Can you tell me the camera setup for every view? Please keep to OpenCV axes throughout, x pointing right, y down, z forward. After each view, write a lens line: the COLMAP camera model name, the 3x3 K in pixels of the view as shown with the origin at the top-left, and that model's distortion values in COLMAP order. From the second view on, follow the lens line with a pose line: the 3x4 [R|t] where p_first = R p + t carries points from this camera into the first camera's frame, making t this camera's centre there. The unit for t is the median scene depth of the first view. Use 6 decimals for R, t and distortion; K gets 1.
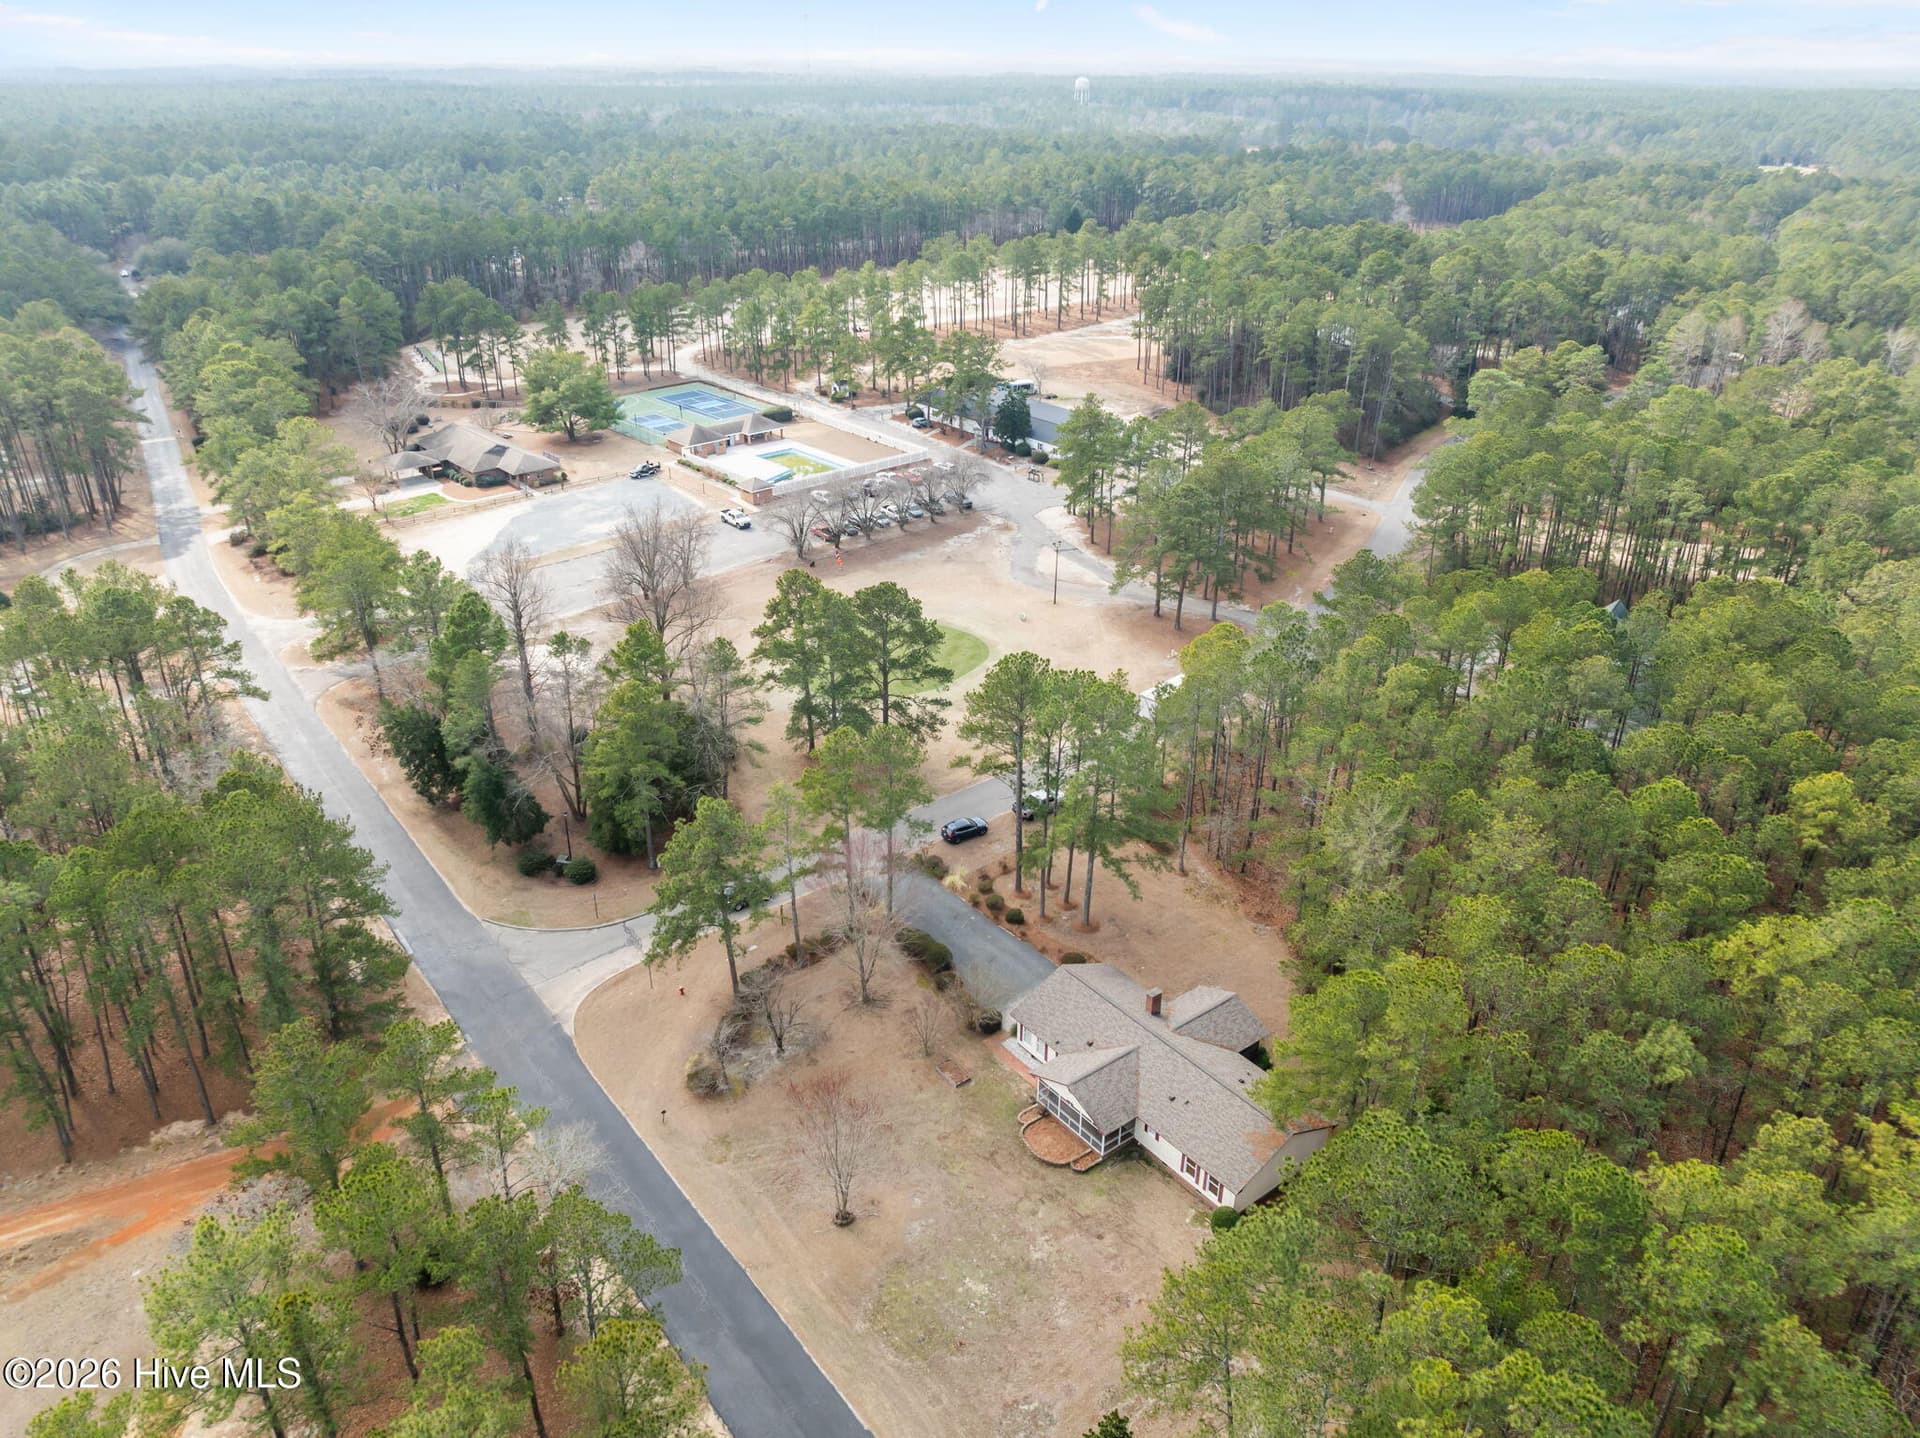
lens RADIAL K [[1363.6, 0, 960.0], [0, 1363.6, 719.0], [0, 0, 1]] dist [-0.029954, 0.000481]
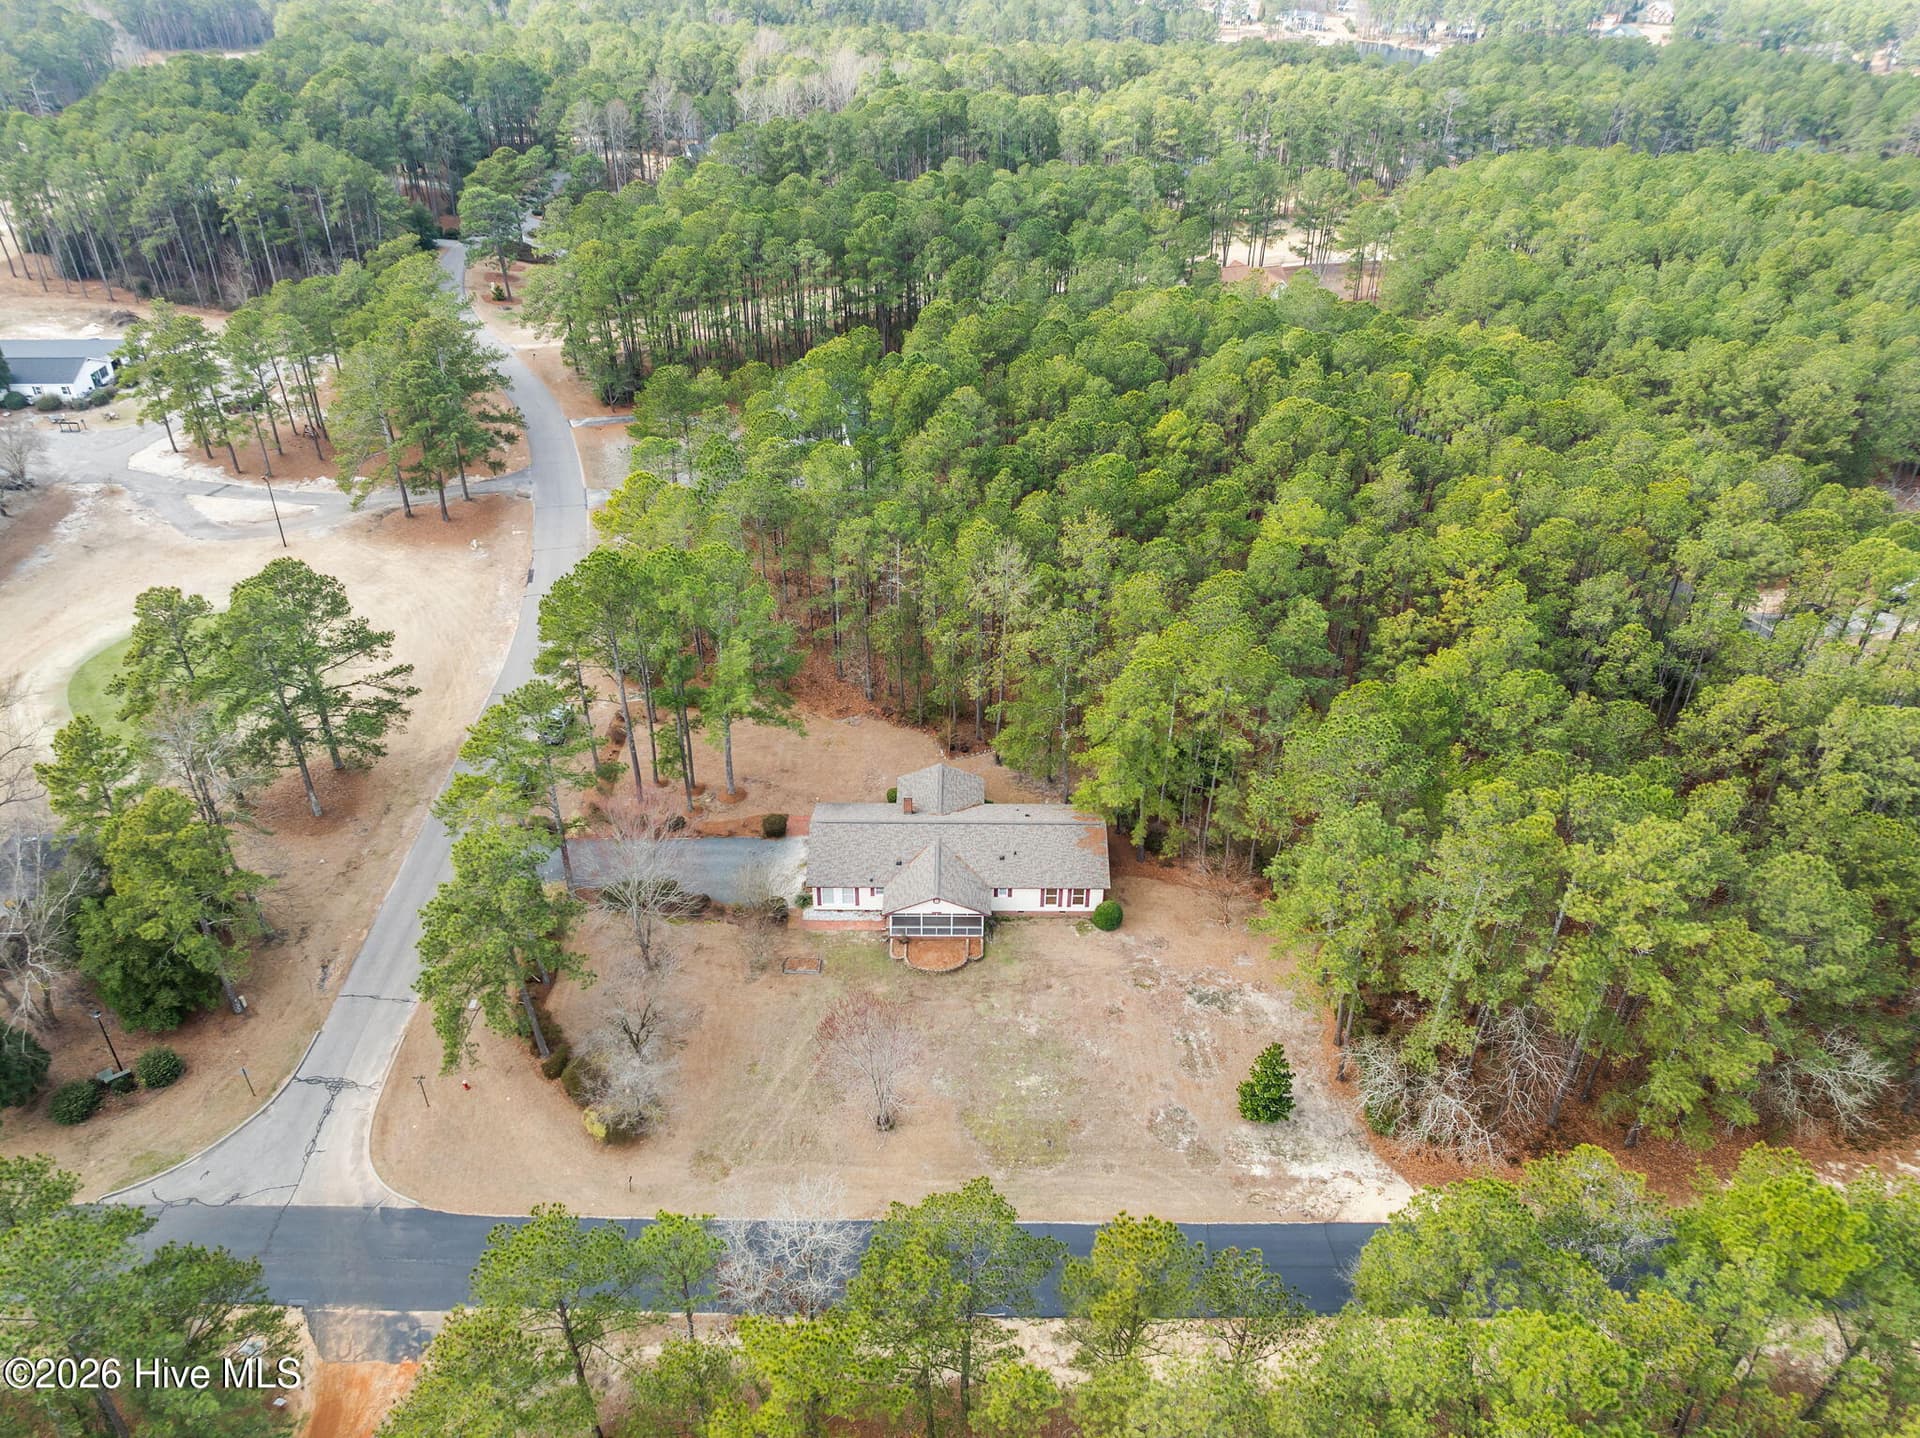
lens RADIAL K [[1363.6, 0, 960.0], [0, 1363.6, 719.0], [0, 0, 1]] dist [-0.029954, 0.000481]
pose [[0.606586, -0.433222, 0.666613, -0.531068], [0.349822, 0.898397, 0.265534, -0.122443], [-0.713918, 0.072126, 0.696505, 0.237014]]
